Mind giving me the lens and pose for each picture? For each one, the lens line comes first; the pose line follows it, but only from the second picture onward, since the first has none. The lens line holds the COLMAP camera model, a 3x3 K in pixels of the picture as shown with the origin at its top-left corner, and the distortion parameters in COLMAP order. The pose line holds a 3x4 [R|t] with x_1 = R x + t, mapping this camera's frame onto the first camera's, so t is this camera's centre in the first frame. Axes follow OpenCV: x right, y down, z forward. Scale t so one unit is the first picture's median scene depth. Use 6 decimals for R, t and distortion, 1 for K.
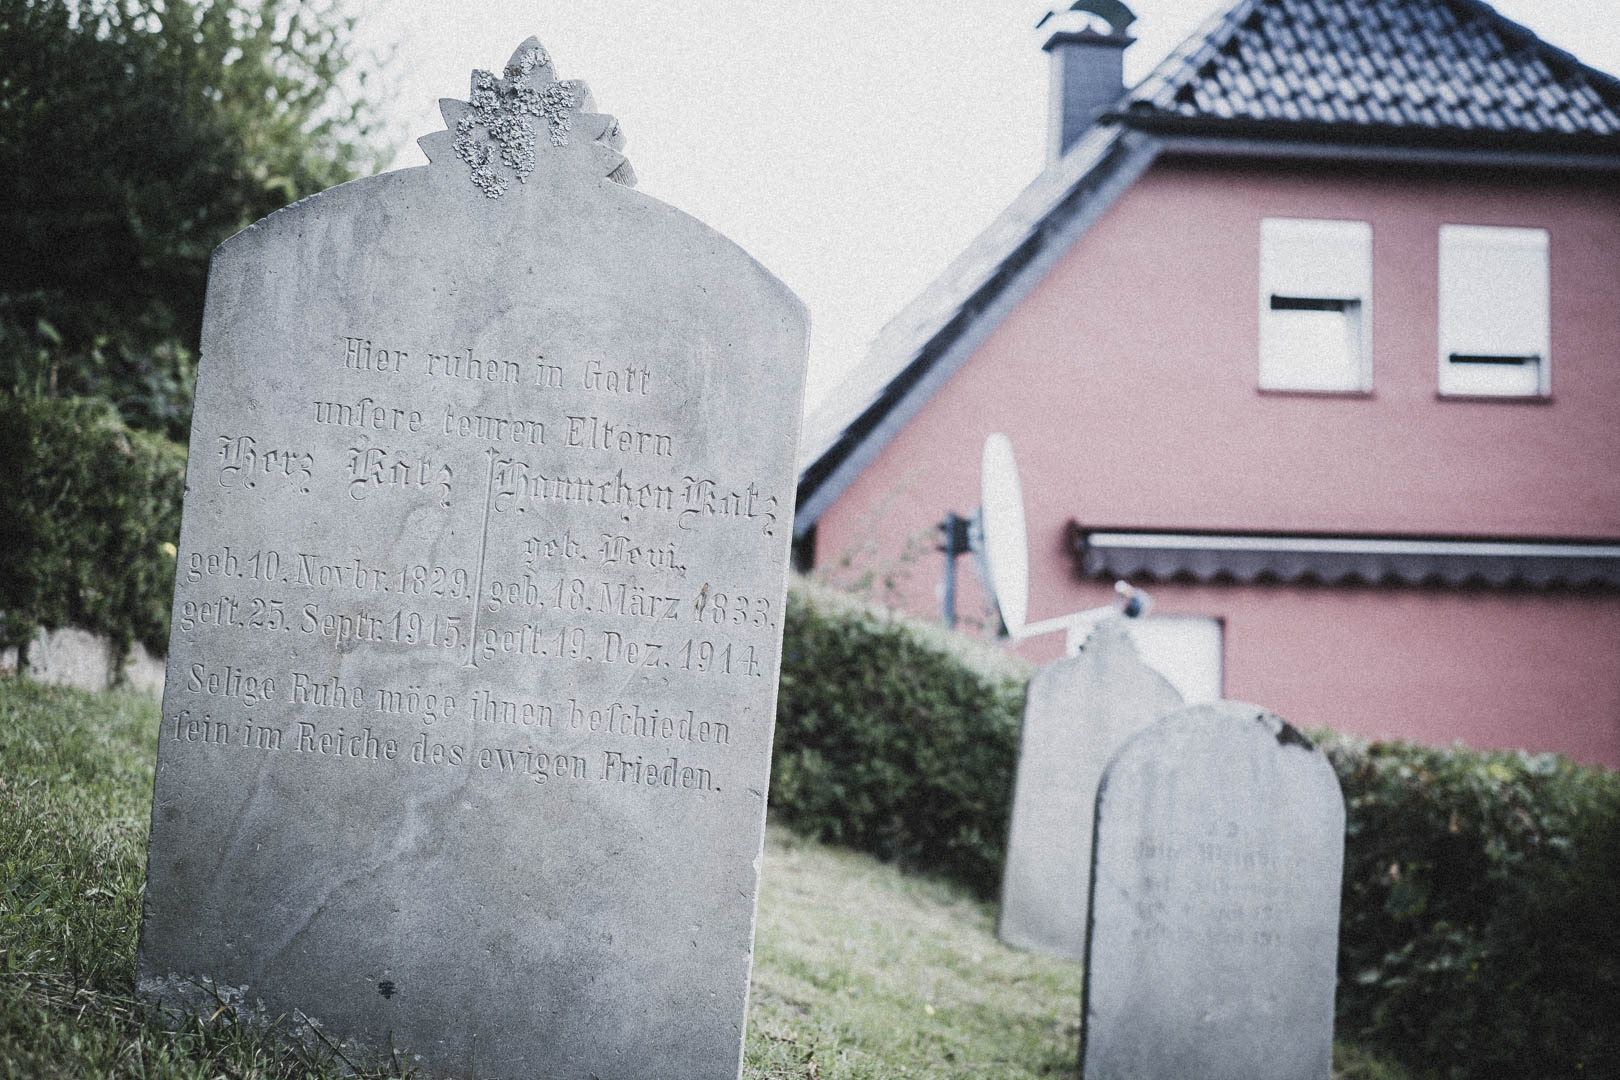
lens RADIAL K [[2484.4, 0, 809.8], [0, 2484.4, 540.1], [0, 0, 1]] dist [-0.003760, 0.000000]
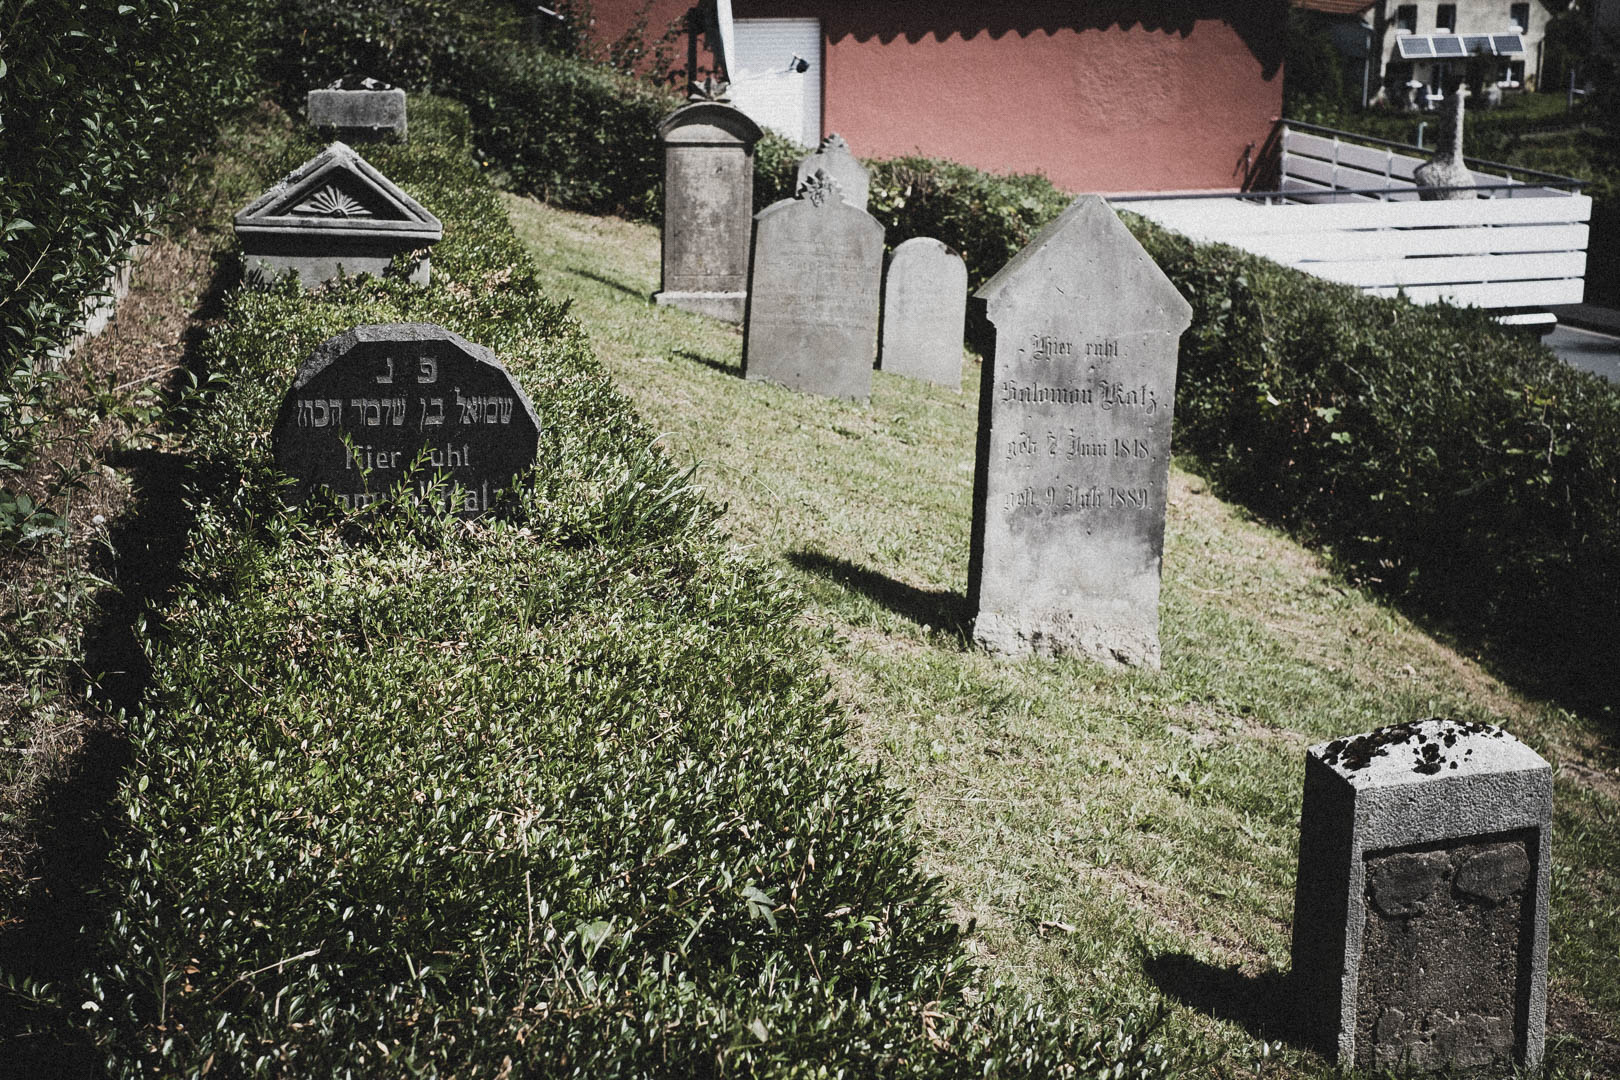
lens RADIAL K [[2484.4, 0, 810.0], [0, 2484.4, 540.1], [0, 0, 1]] dist [-0.003760, 0.000000]
pose [[0.979607, -0.067472, 0.189253, -1.068523], [0.005169, 0.950080, 0.311962, -1.001523], [-0.200855, -0.304622, 0.931055, -3.527845]]
